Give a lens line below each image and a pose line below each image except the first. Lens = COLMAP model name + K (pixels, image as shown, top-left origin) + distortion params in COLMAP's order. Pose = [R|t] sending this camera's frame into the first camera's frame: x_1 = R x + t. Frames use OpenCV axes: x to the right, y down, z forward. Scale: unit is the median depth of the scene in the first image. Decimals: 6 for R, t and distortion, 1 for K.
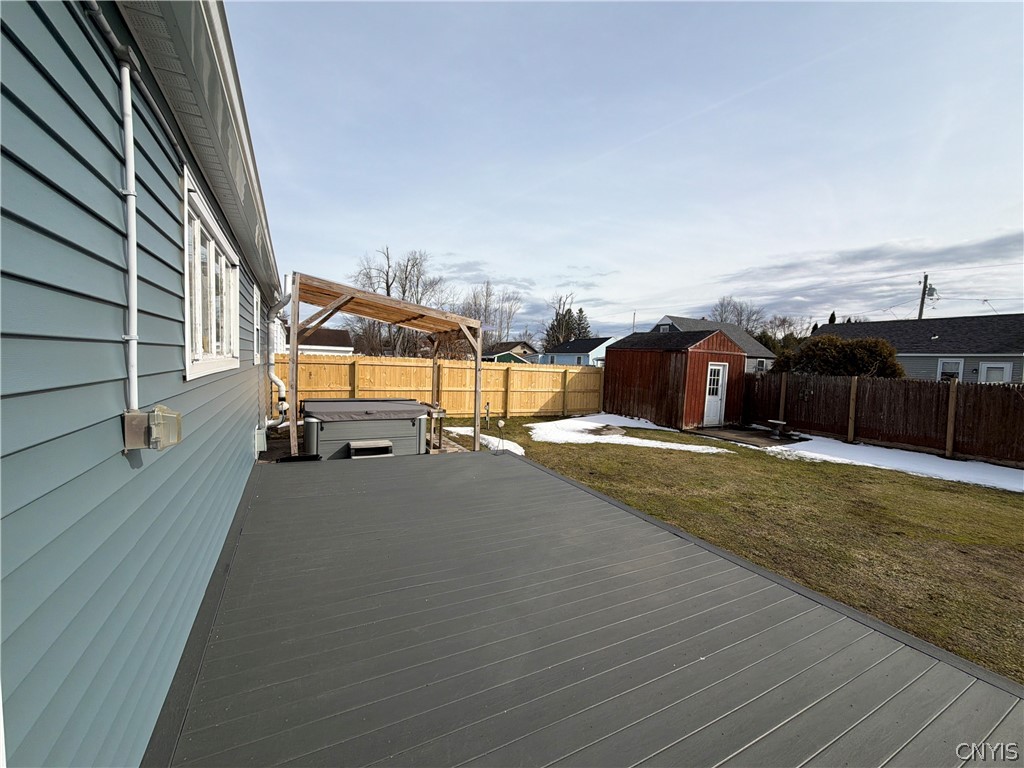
lens RADIAL K [[408.6, 0, 512.0], [0, 408.6, 384.0], [0, 0, 1]] dist [0.001850, 0.000275]
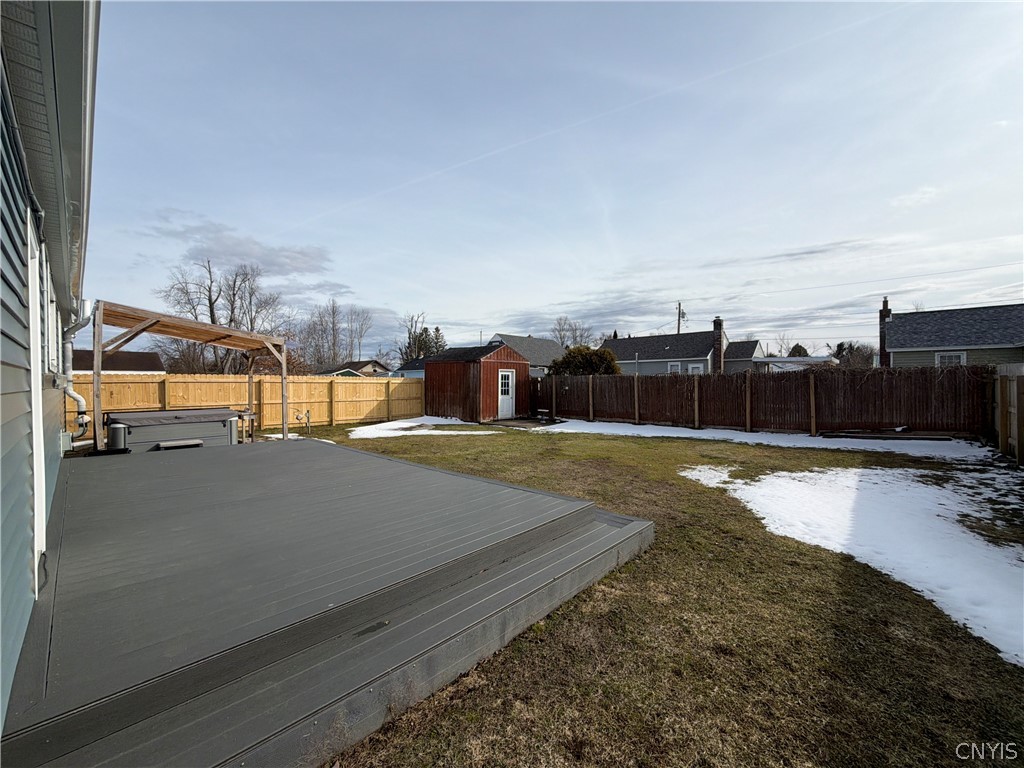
lens RADIAL K [[408.6, 0, 512.0], [0, 408.6, 384.0], [0, 0, 1]] dist [0.001850, 0.000275]
pose [[0.945002, -0.046878, 0.323687, 0.096832], [0.061135, 0.997550, -0.034014, 0.038794], [-0.321300, 0.051932, 0.945552, -0.230120]]
